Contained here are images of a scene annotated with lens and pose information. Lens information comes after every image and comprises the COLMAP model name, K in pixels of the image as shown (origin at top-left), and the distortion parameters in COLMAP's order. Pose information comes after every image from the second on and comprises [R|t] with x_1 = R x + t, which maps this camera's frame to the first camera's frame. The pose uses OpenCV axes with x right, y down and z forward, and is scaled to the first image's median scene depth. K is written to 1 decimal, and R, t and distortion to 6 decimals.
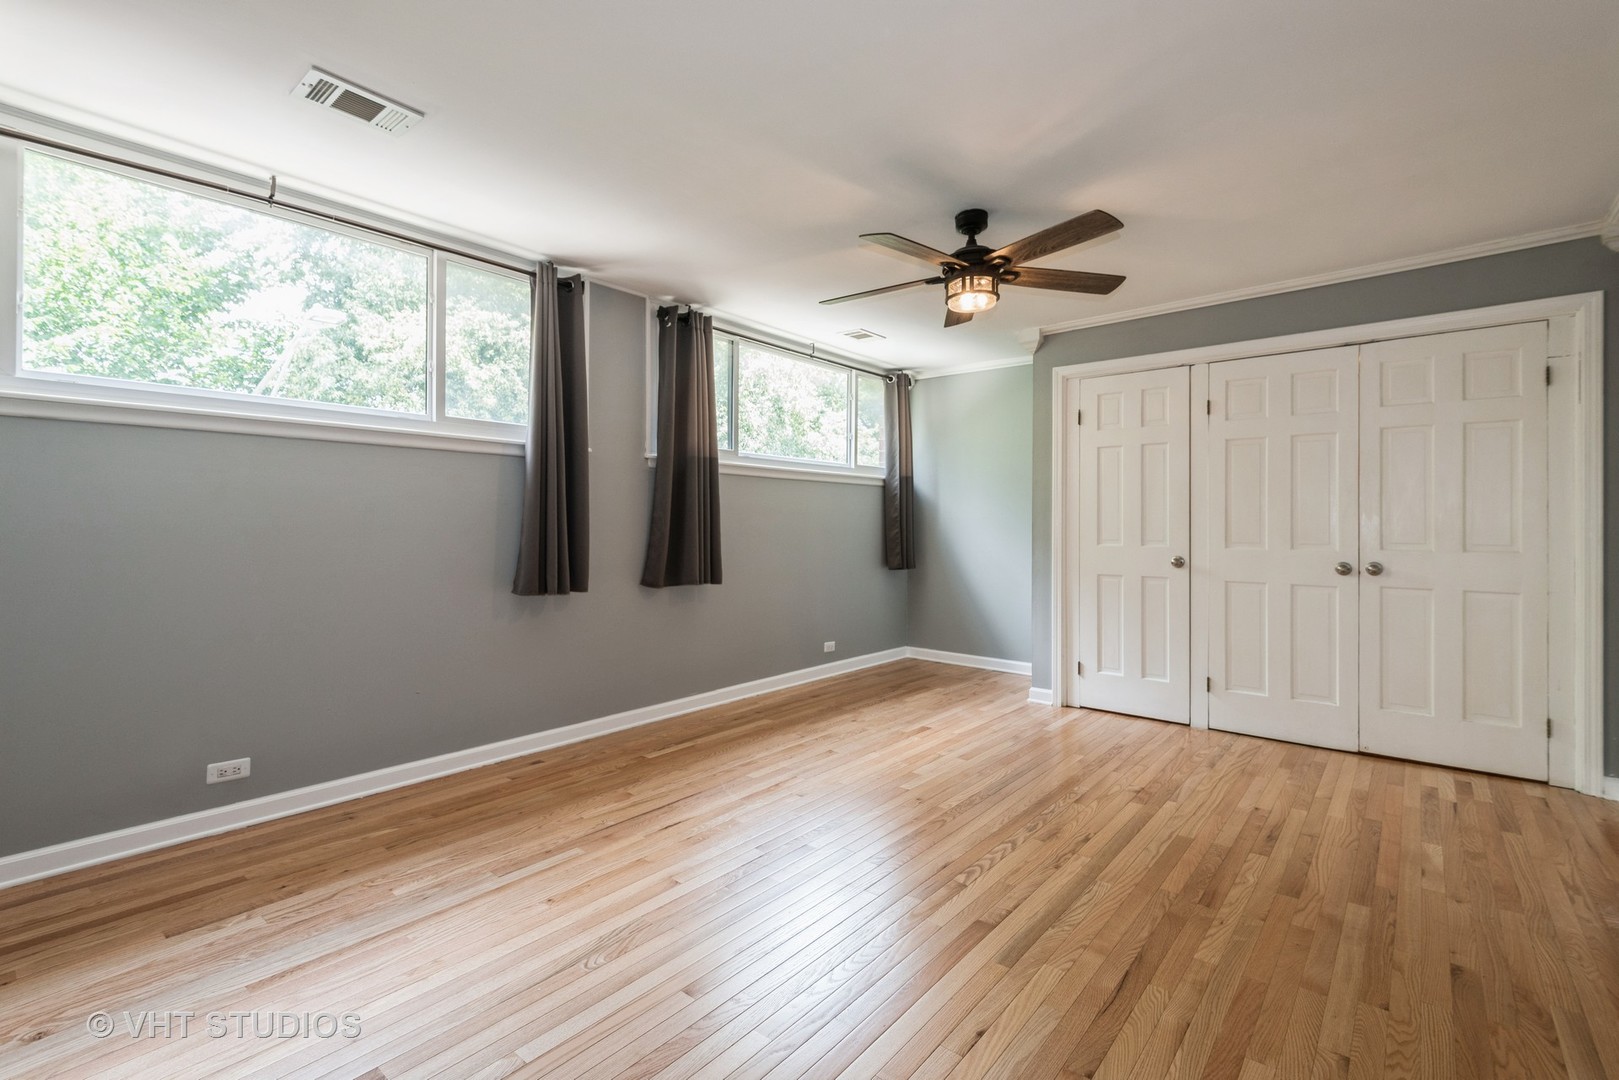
lens RADIAL K [[738.8, 0, 806.3], [0, 738.8, 528.9], [0, 0, 1]] dist [0.021823, -0.009330]
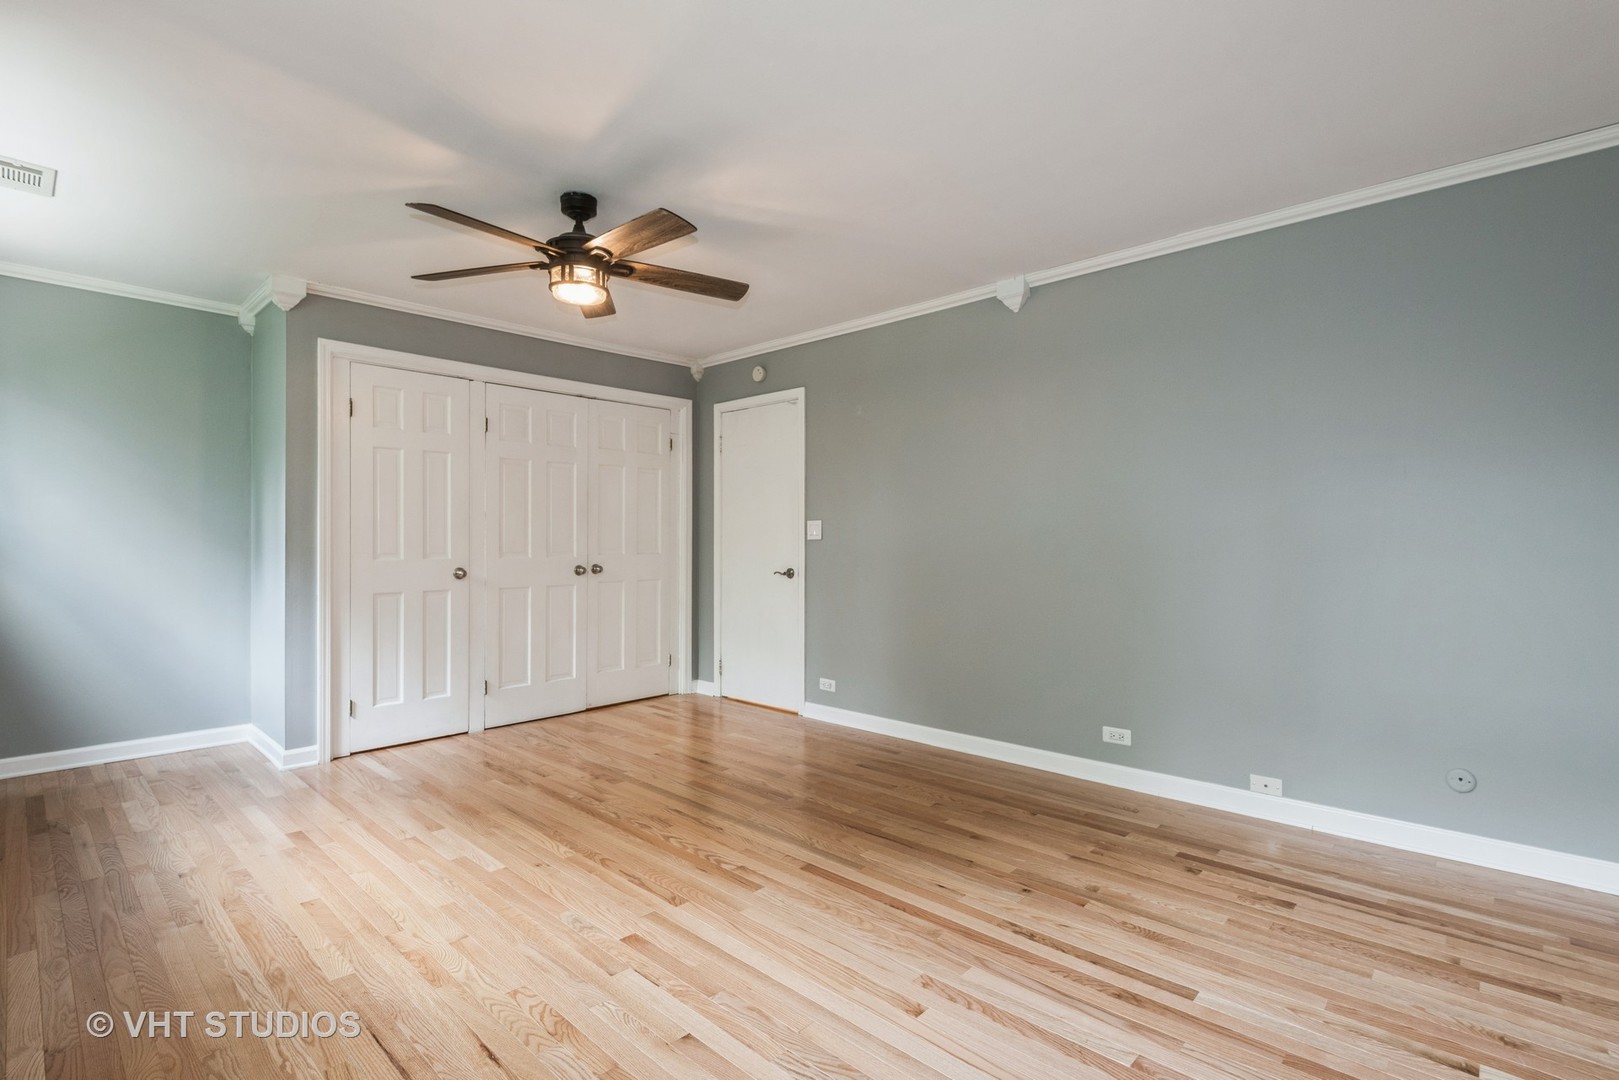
lens RADIAL K [[738.8, 0, 836.2], [0, 738.8, 539.6], [0, 0, 1]] dist [0.021823, -0.009330]
pose [[0.043891, -0.005560, 0.999021, -0.536218], [0.006051, 0.999968, 0.005300, -0.003256], [-0.999018, 0.005813, 0.043923, 0.501245]]
